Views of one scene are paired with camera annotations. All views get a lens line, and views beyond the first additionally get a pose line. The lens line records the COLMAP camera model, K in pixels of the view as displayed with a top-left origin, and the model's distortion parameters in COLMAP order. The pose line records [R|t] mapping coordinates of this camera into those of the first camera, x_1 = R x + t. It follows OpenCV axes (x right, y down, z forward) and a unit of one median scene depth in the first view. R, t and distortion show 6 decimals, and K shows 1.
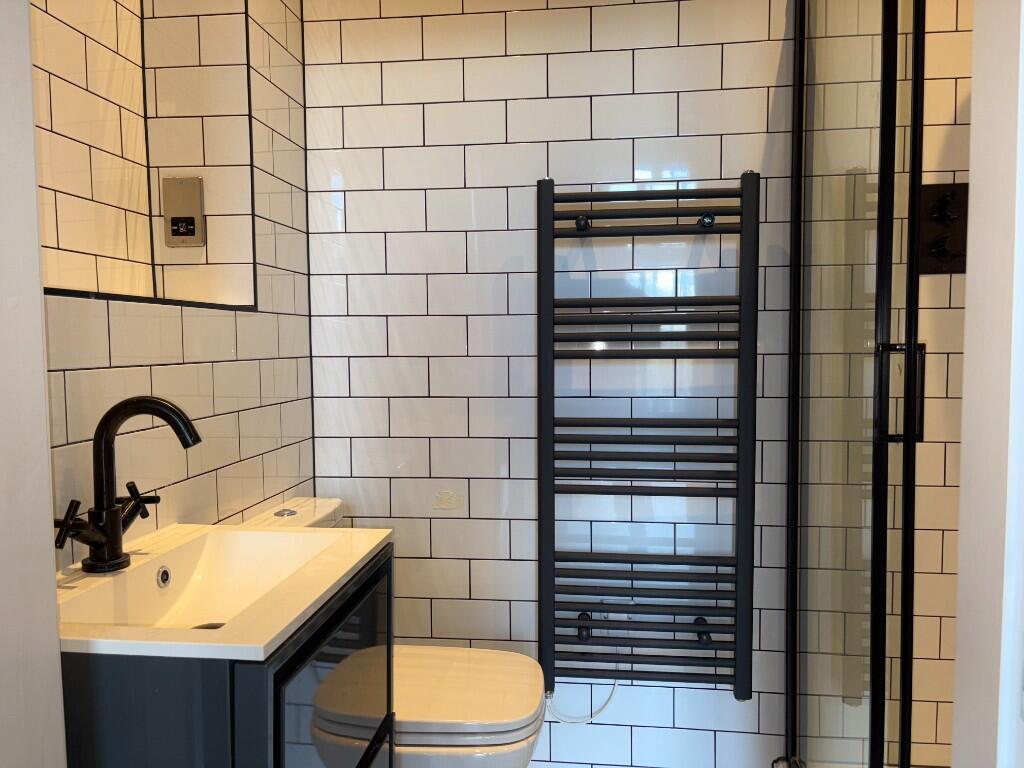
lens RADIAL K [[784.1, 0, 512.0], [0, 784.1, 384.0], [0, 0, 1]] dist [0.065480, -0.086784]
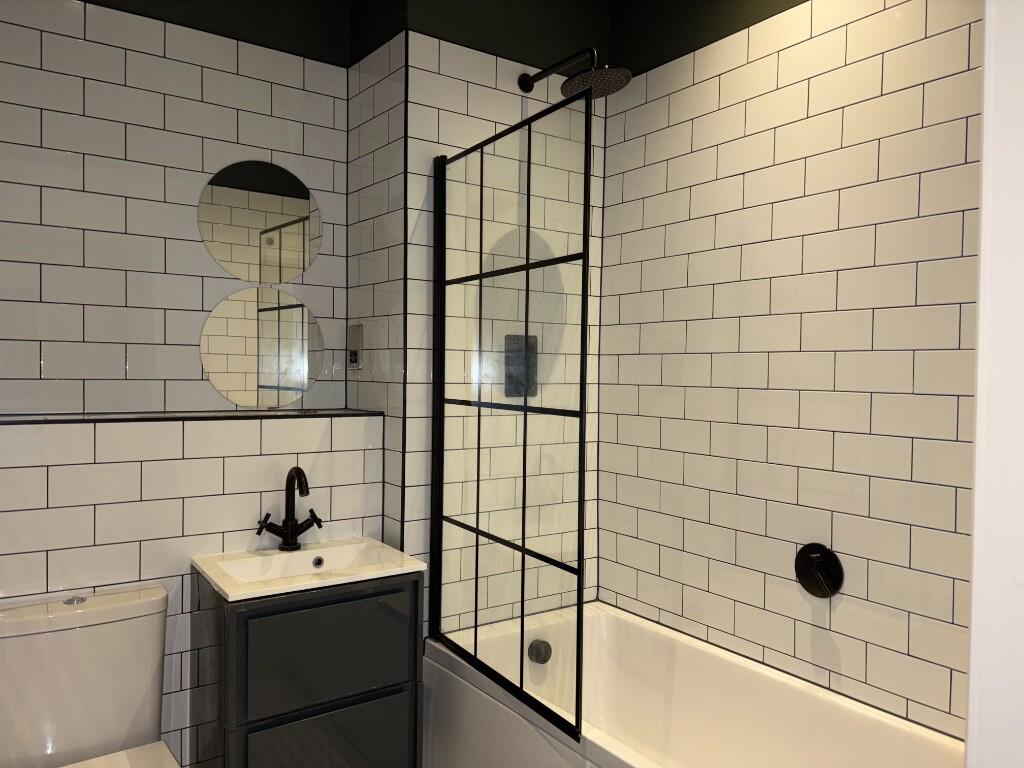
lens RADIAL K [[784.1, 0, 512.0], [0, 784.1, 384.0], [0, 0, 1]] dist [0.065480, -0.086784]
pose [[0.721491, 0.026453, -0.691918, 1.134950], [-0.059679, 0.997927, -0.024077, -0.154058], [0.689847, 0.058664, 0.721574, -0.069731]]
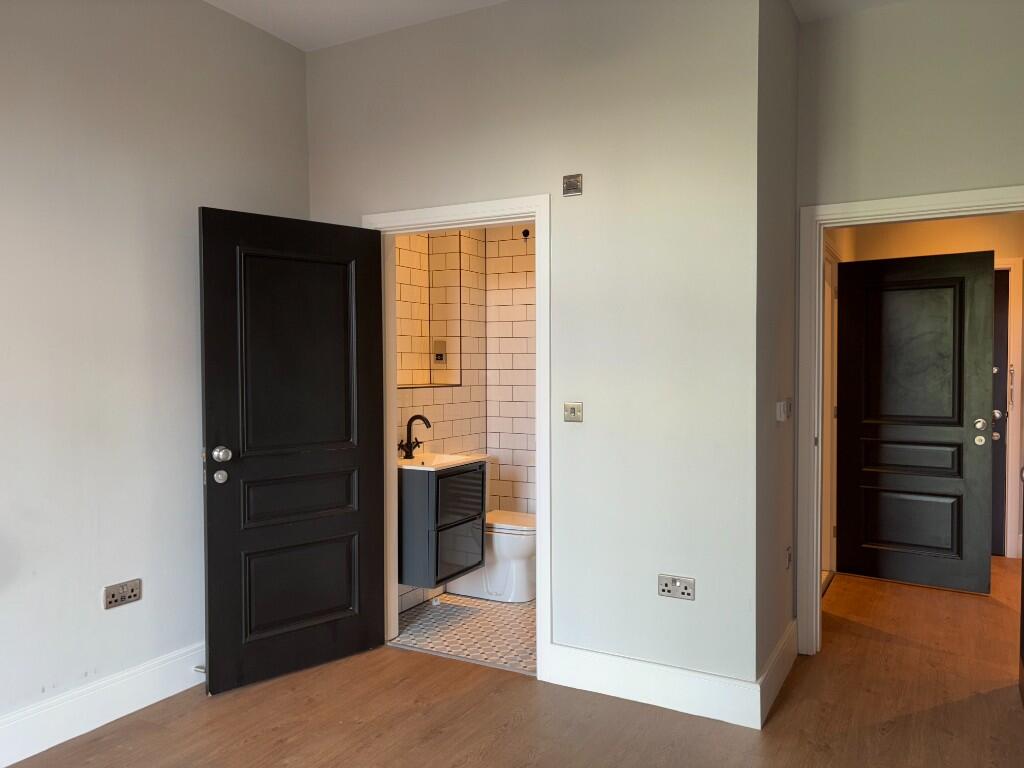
lens RADIAL K [[784.1, 0, 512.0], [0, 784.1, 384.0], [0, 0, 1]] dist [0.065480, -0.086784]
pose [[0.926650, 0.020465, -0.375369, 1.267282], [-0.031271, 0.999253, -0.022719, -0.056728], [0.374623, 0.032791, 0.926597, -2.172697]]
